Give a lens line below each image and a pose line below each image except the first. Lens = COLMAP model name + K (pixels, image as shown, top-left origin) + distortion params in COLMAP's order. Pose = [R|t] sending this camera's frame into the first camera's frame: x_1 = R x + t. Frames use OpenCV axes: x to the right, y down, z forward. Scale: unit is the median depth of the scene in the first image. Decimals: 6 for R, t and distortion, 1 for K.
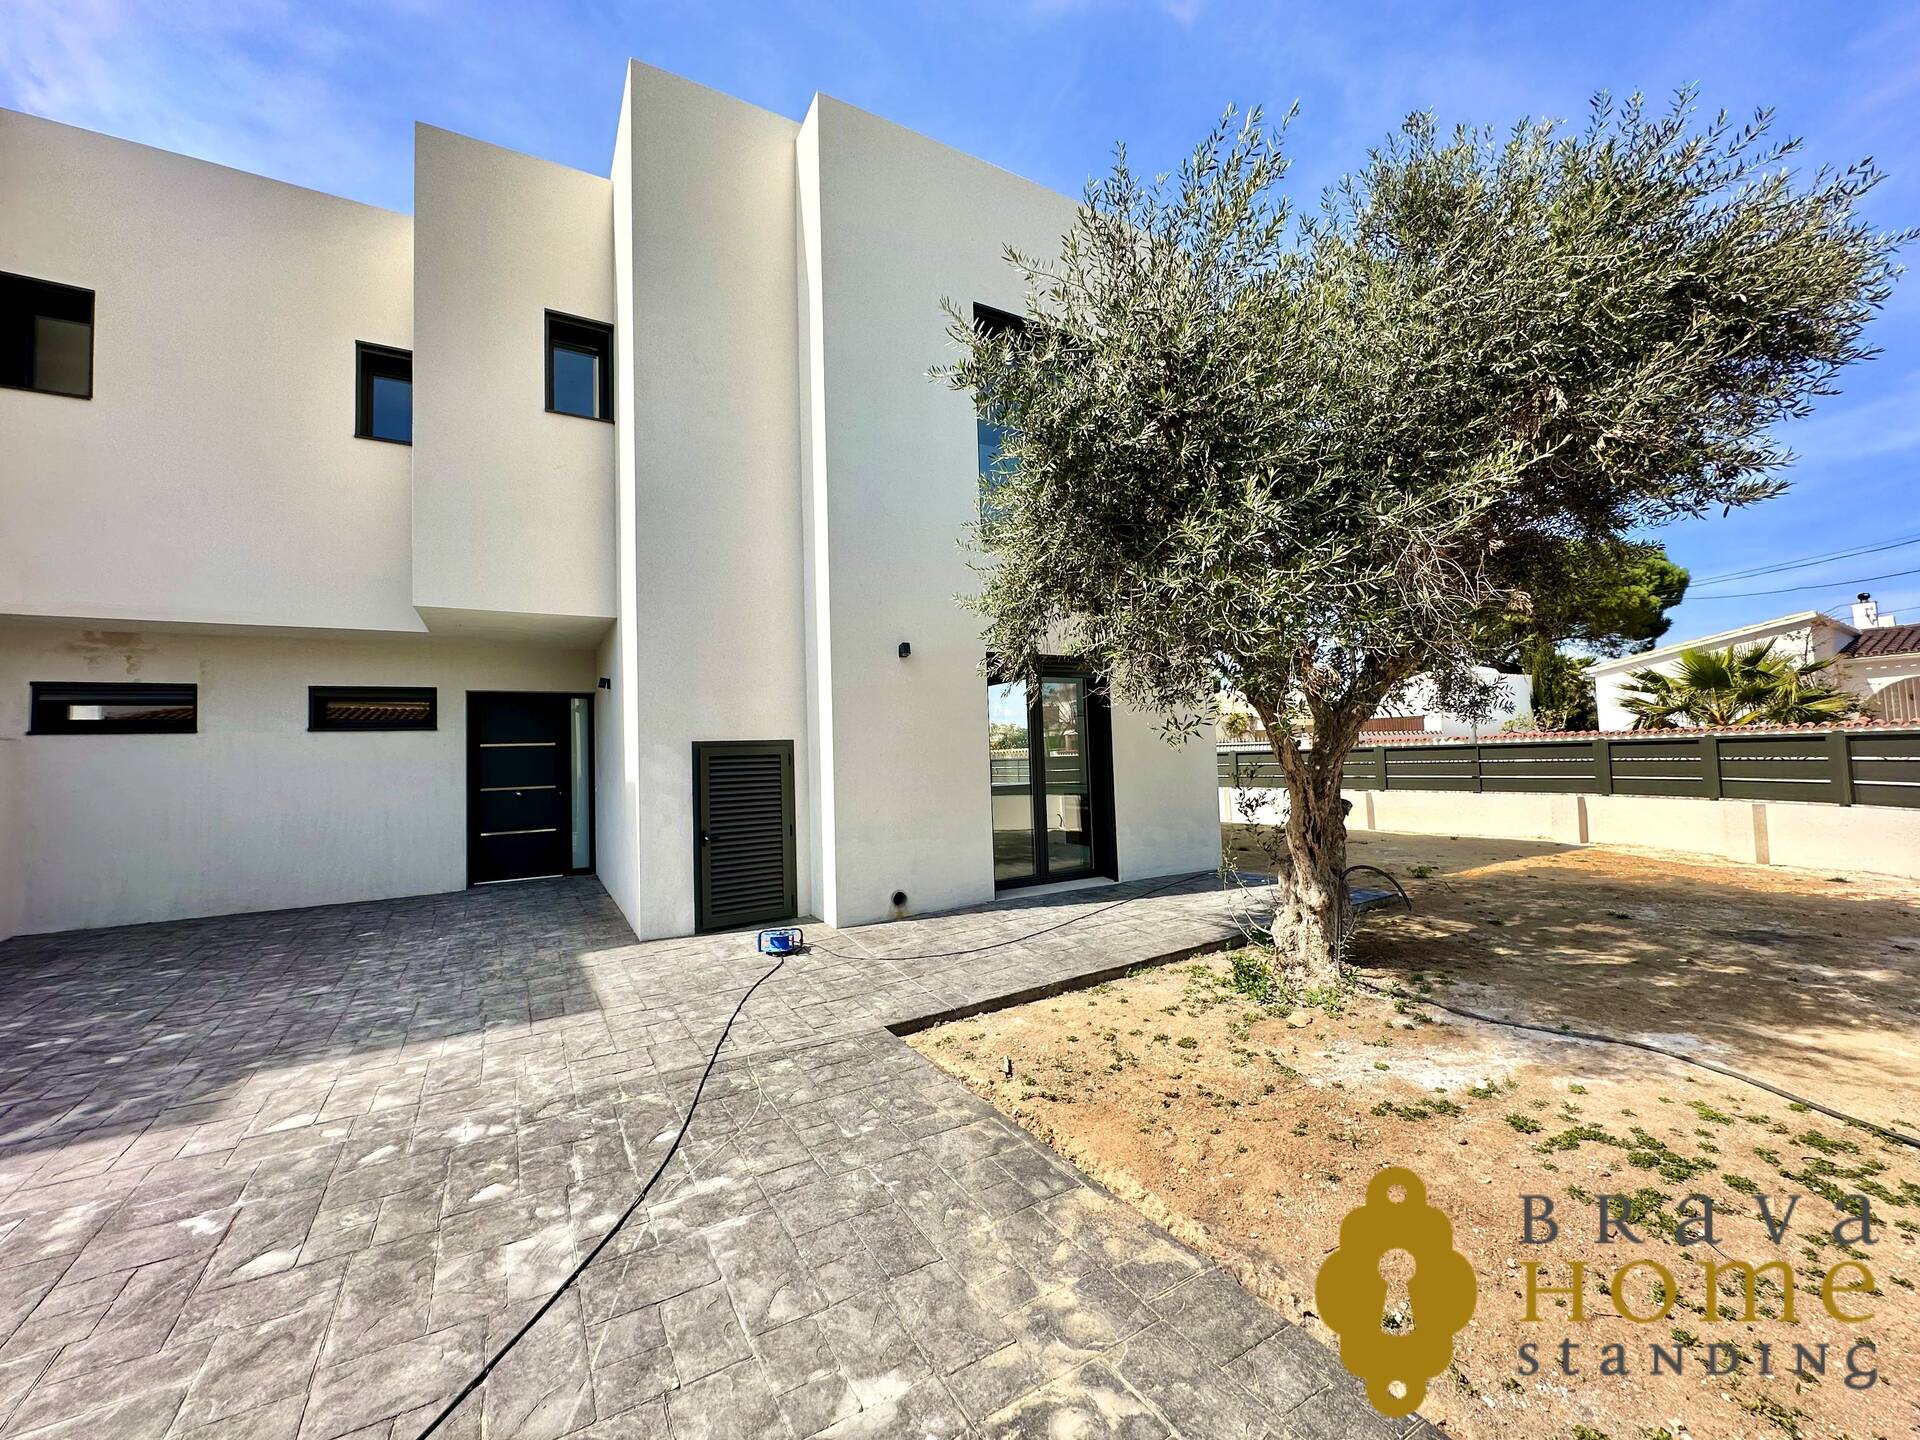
lens RADIAL K [[762.7, 0, 959.5], [0, 762.7, 717.6], [0, 0, 1]] dist [-0.001568, 0.000017]
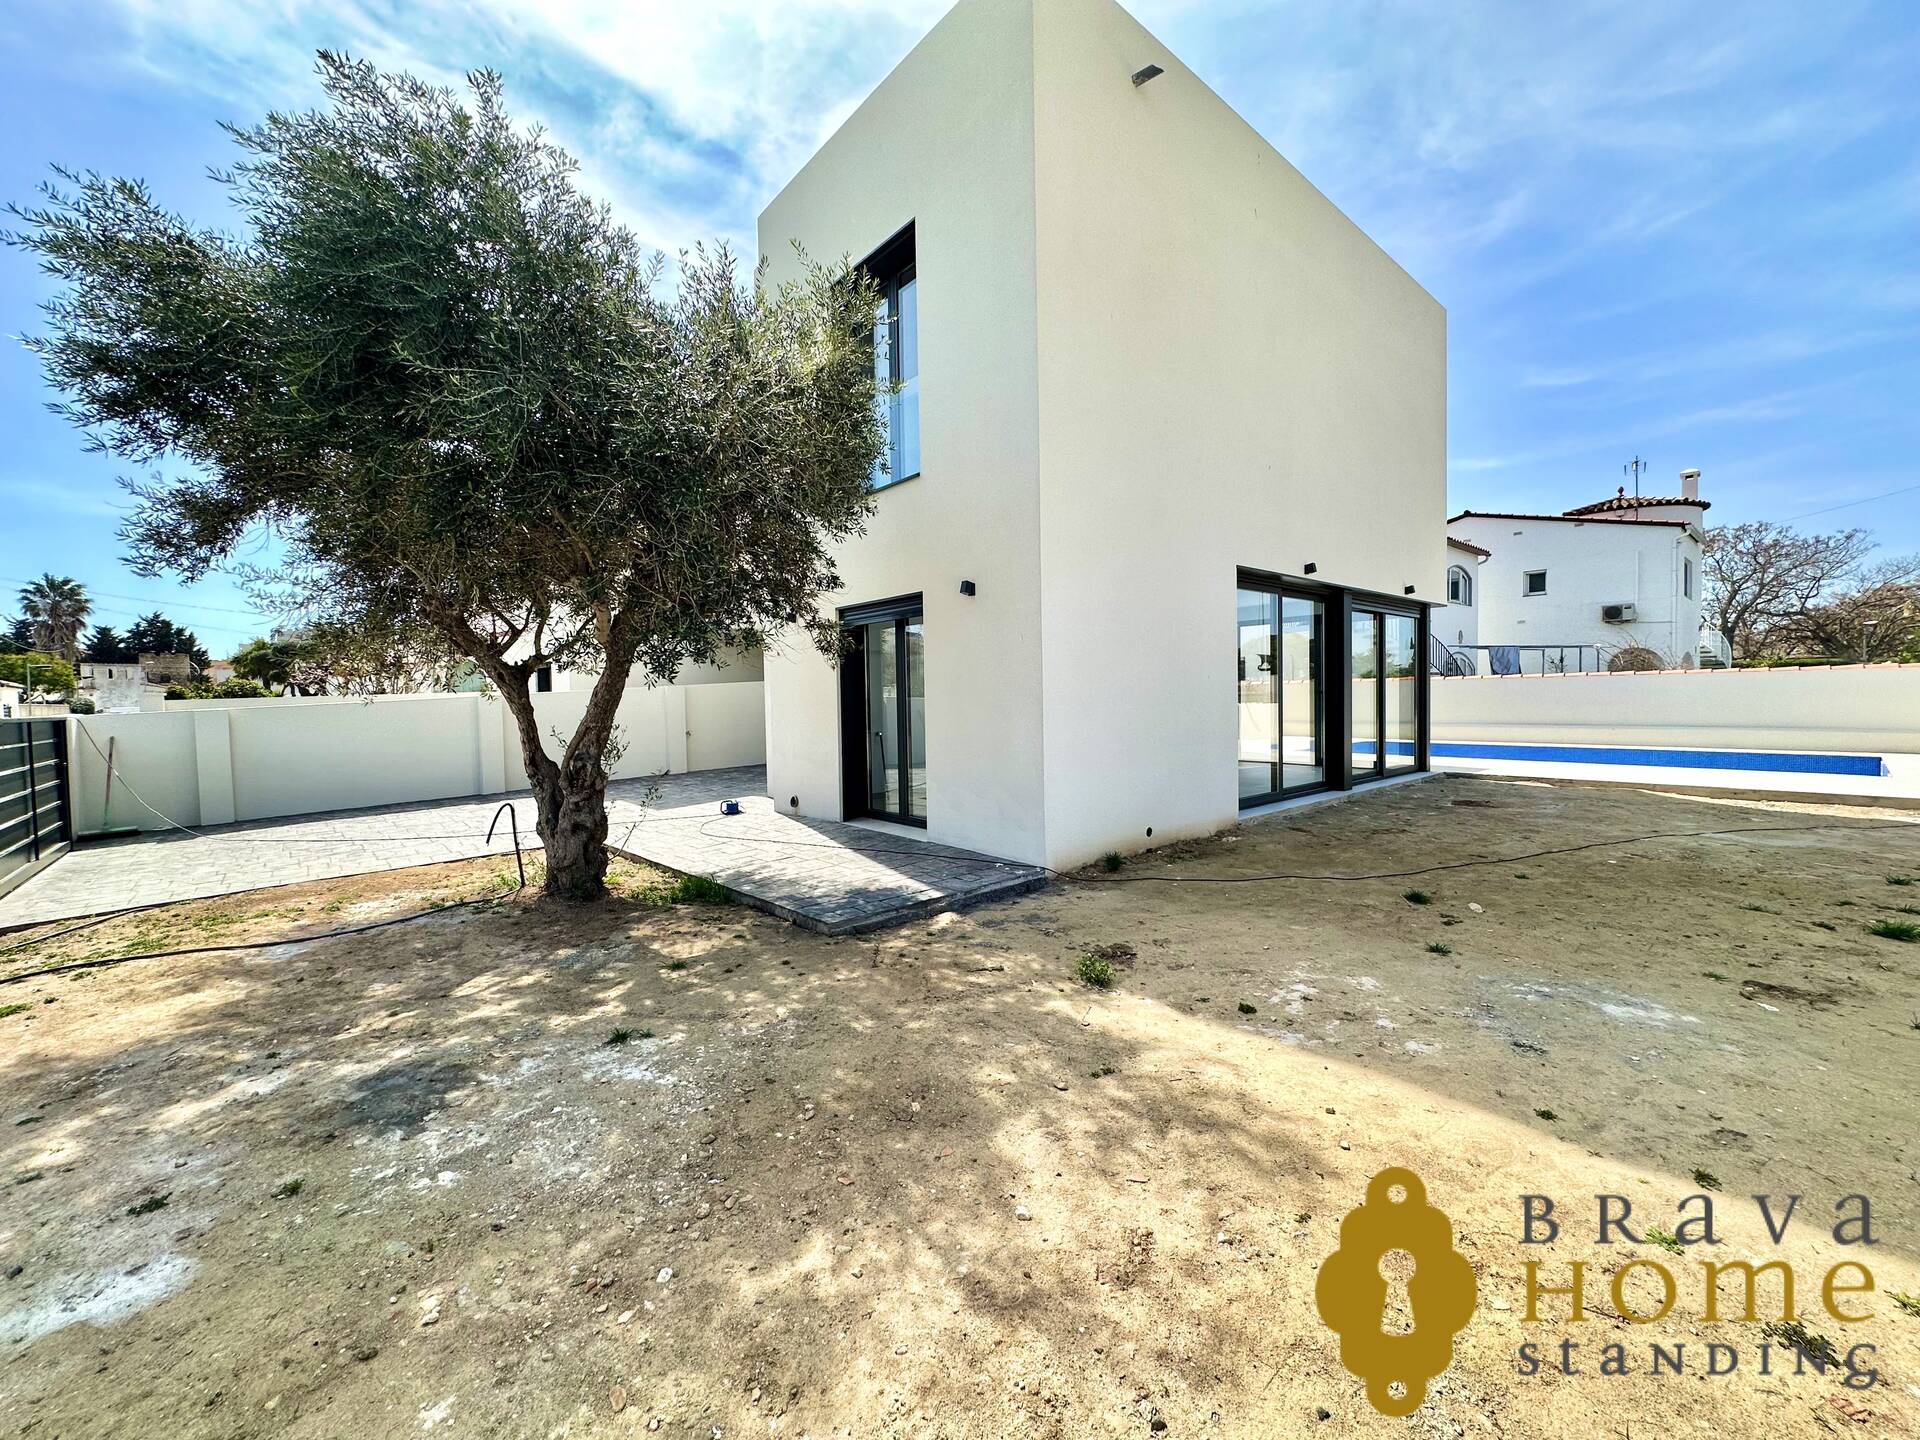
lens RADIAL K [[762.7, 0, 959.5], [0, 762.7, 717.6], [0, 0, 1]] dist [-0.001568, 0.000017]
pose [[0.193538, 0.056047, -0.979491, 1.659919], [0.056704, 0.996059, 0.068199, 0.015541], [0.979453, -0.068740, 0.189597, 1.328553]]
